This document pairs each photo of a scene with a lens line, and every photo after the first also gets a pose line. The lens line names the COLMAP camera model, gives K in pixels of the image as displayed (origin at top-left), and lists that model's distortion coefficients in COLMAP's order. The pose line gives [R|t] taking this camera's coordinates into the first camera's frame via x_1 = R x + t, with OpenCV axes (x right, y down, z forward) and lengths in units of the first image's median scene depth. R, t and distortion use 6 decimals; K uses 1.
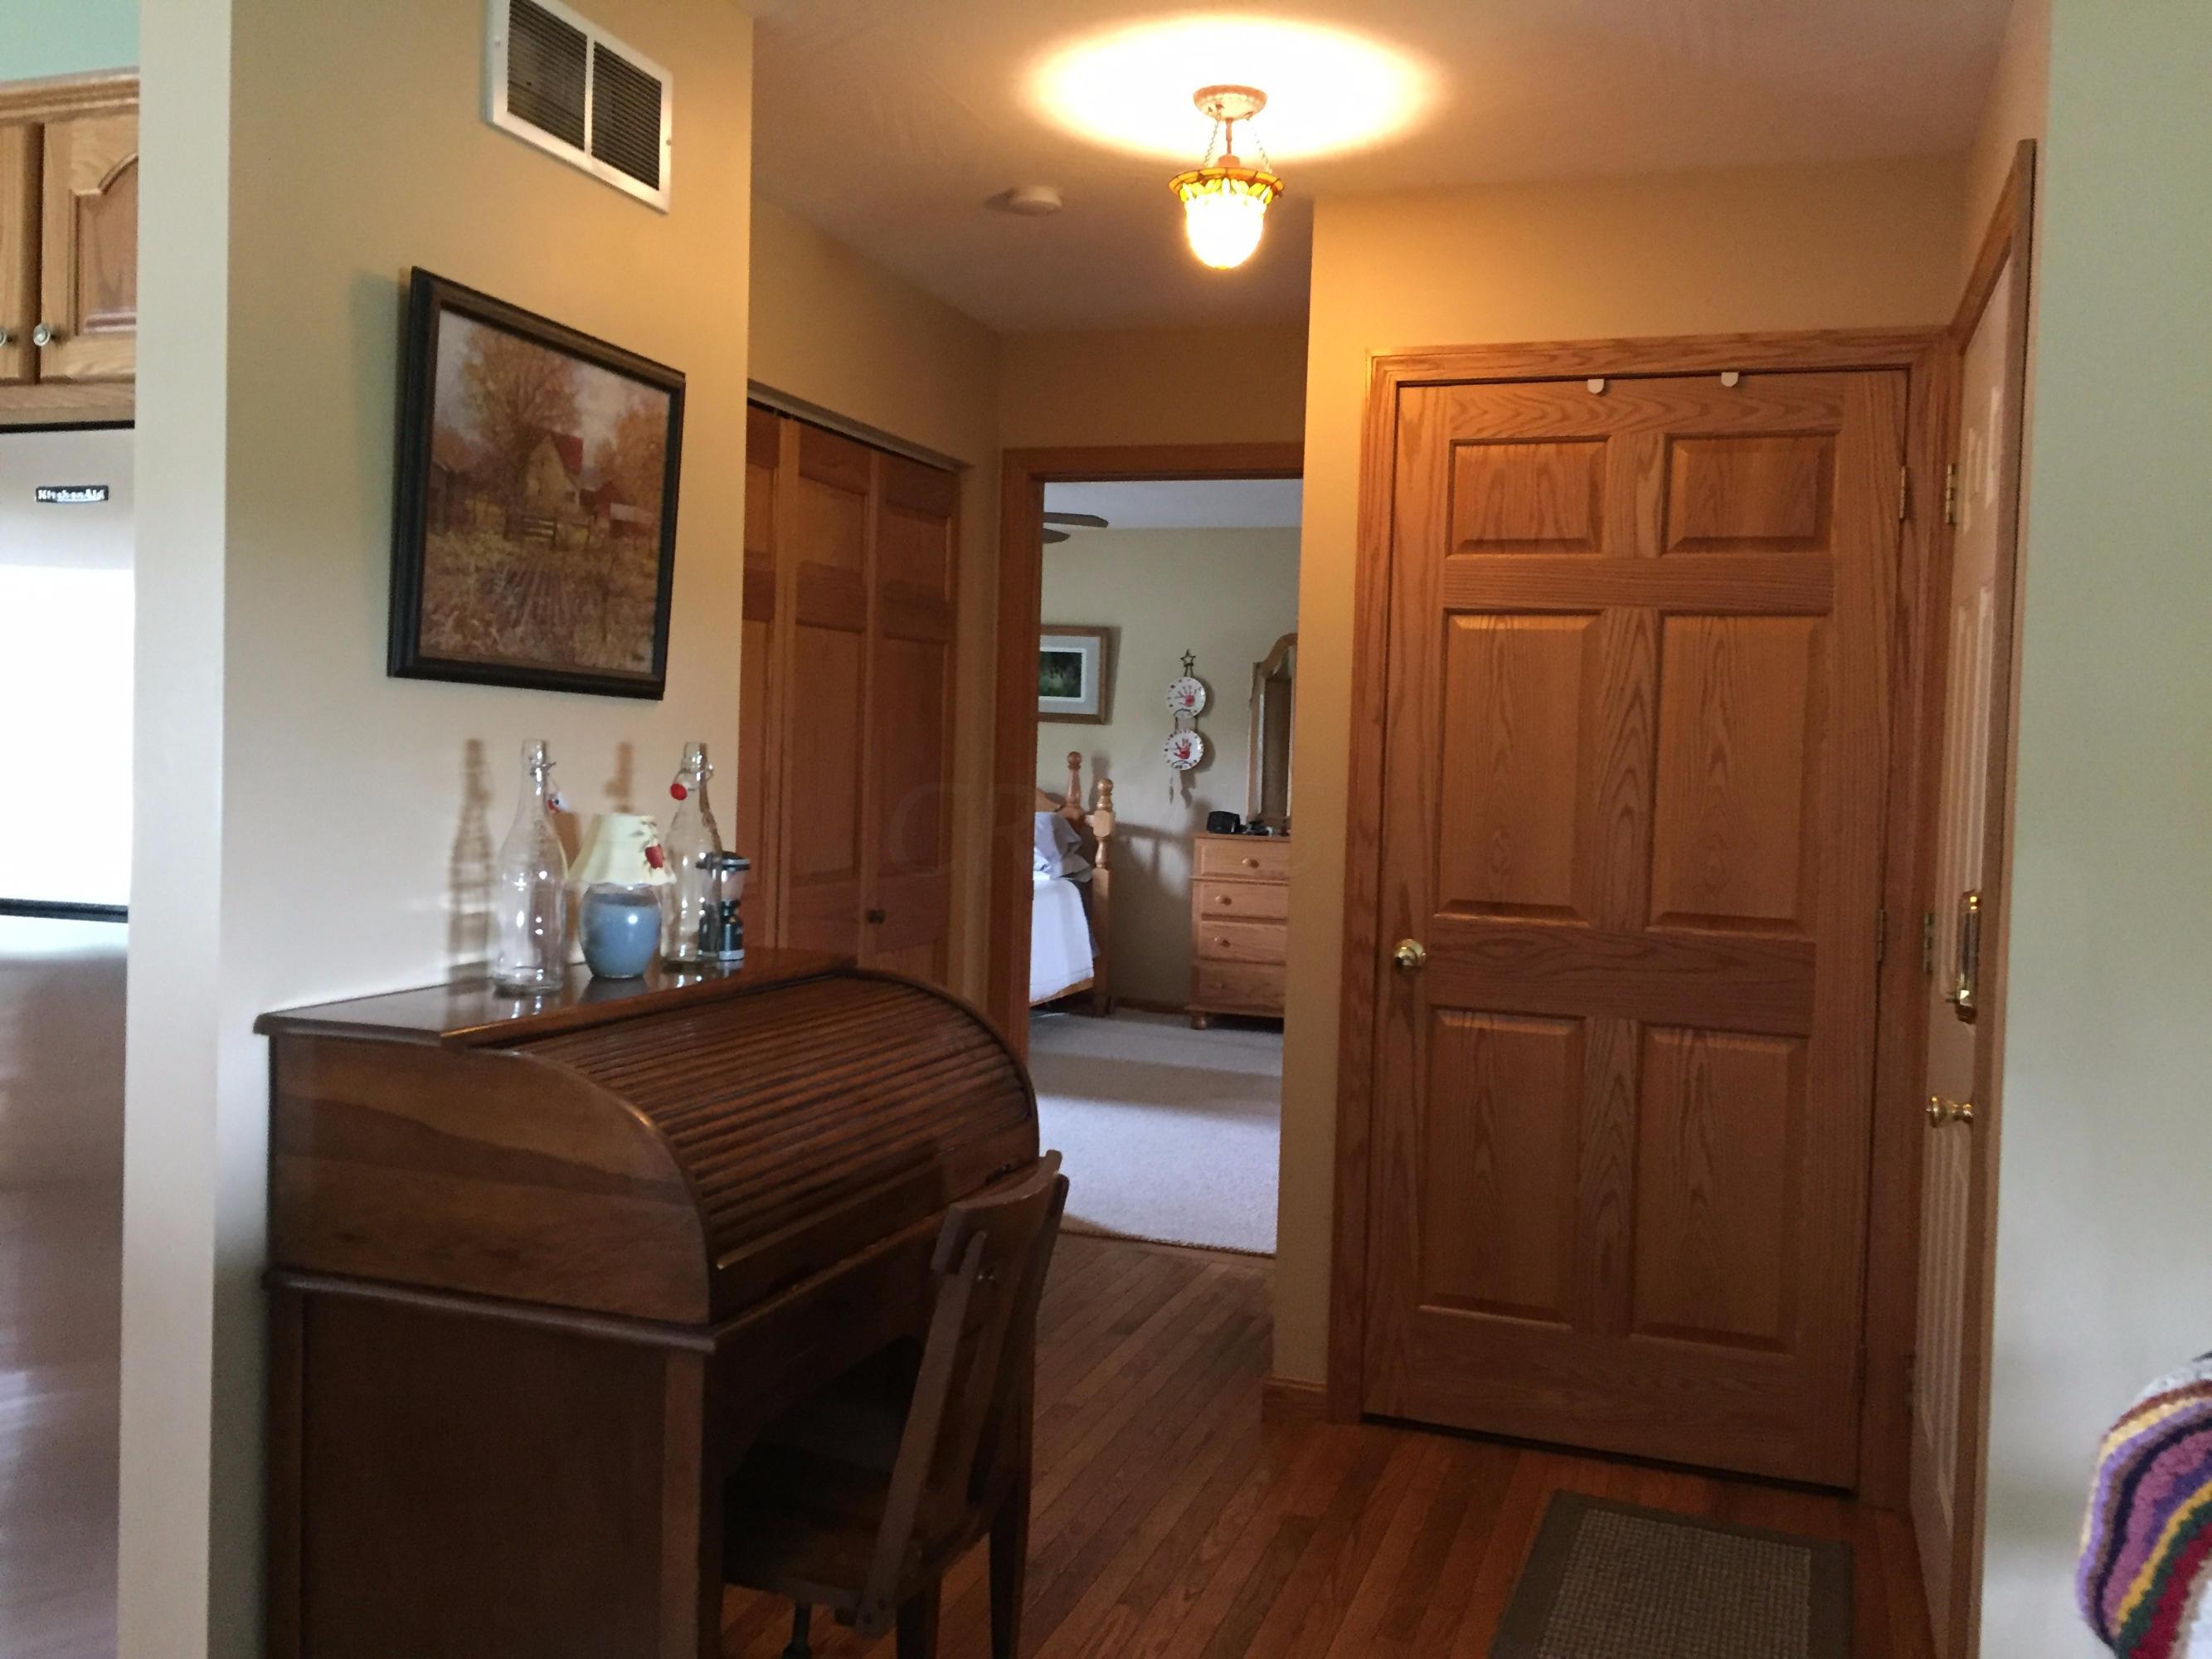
lens RADIAL K [[1865.1, 0, 1106.0], [0, 1865.1, 829.5], [0, 0, 1]] dist [0.044622, -0.074941]
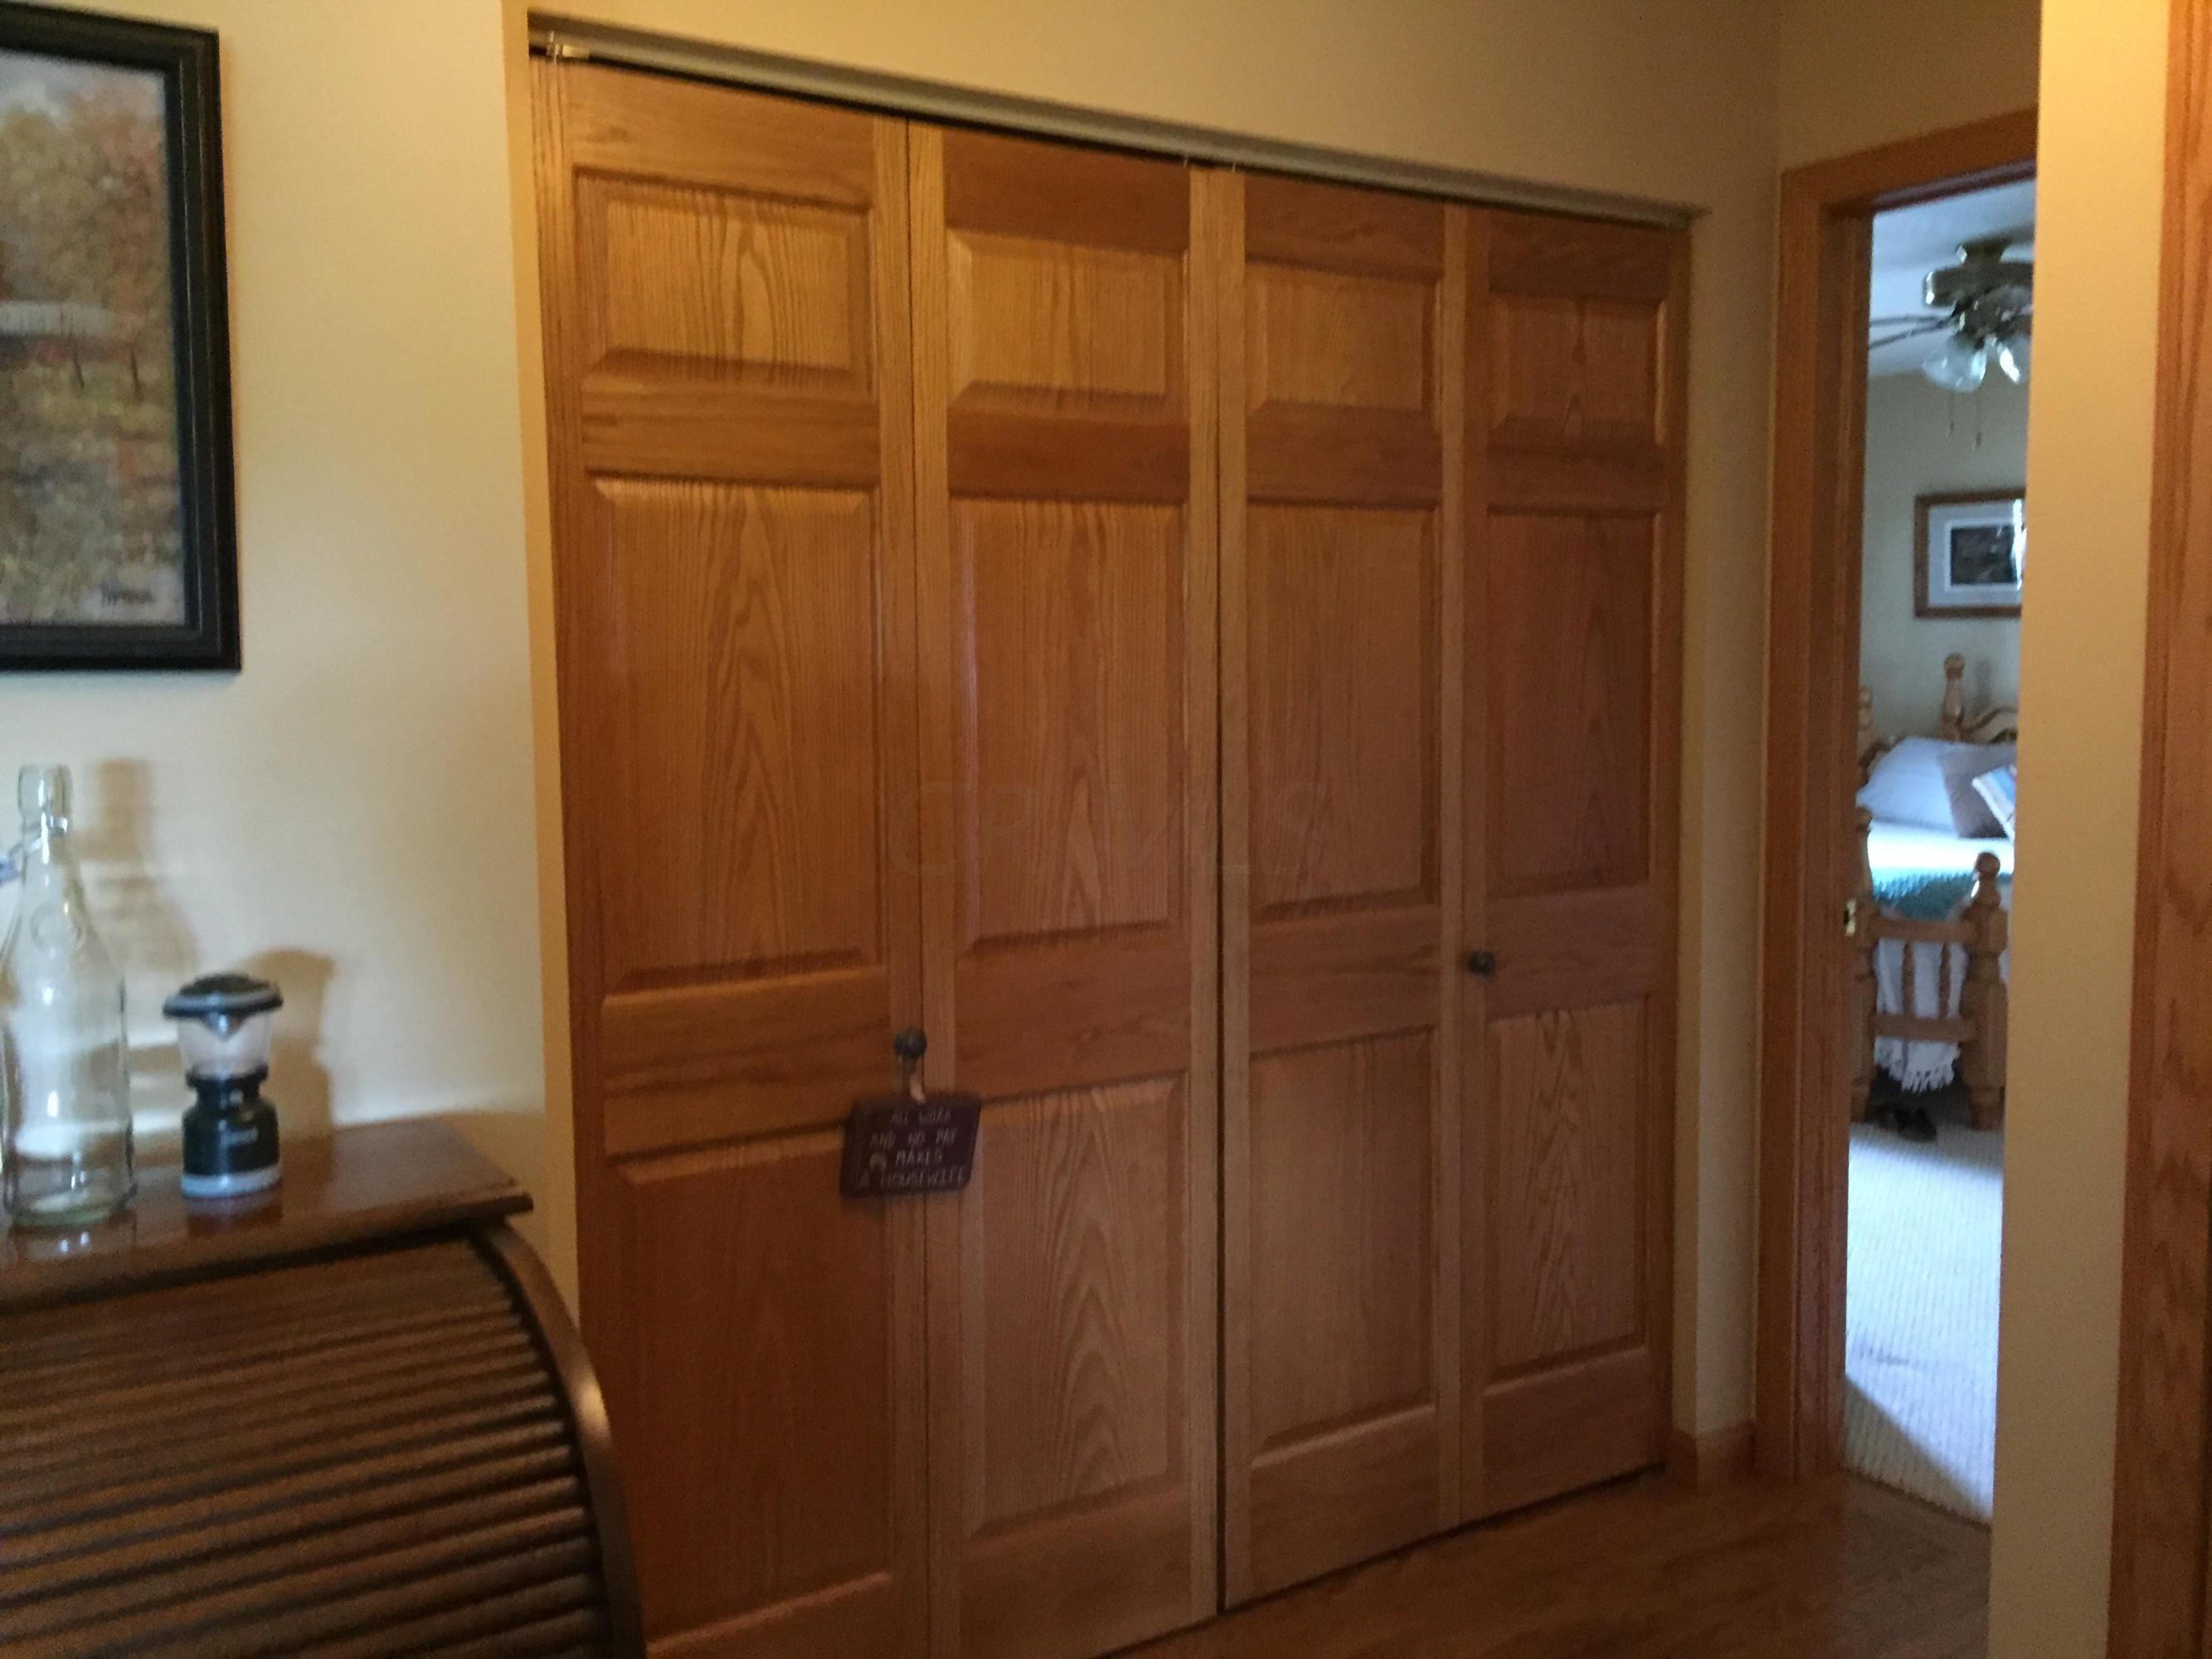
lens RADIAL K [[1865.1, 0, 1106.0], [0, 1865.1, 829.5], [0, 0, 1]] dist [0.044622, -0.074941]
pose [[0.780877, 0.022882, -0.624265, 0.189937], [0.007320, 0.998925, 0.045771, -0.031059], [0.624642, -0.040311, 0.779870, 0.486726]]
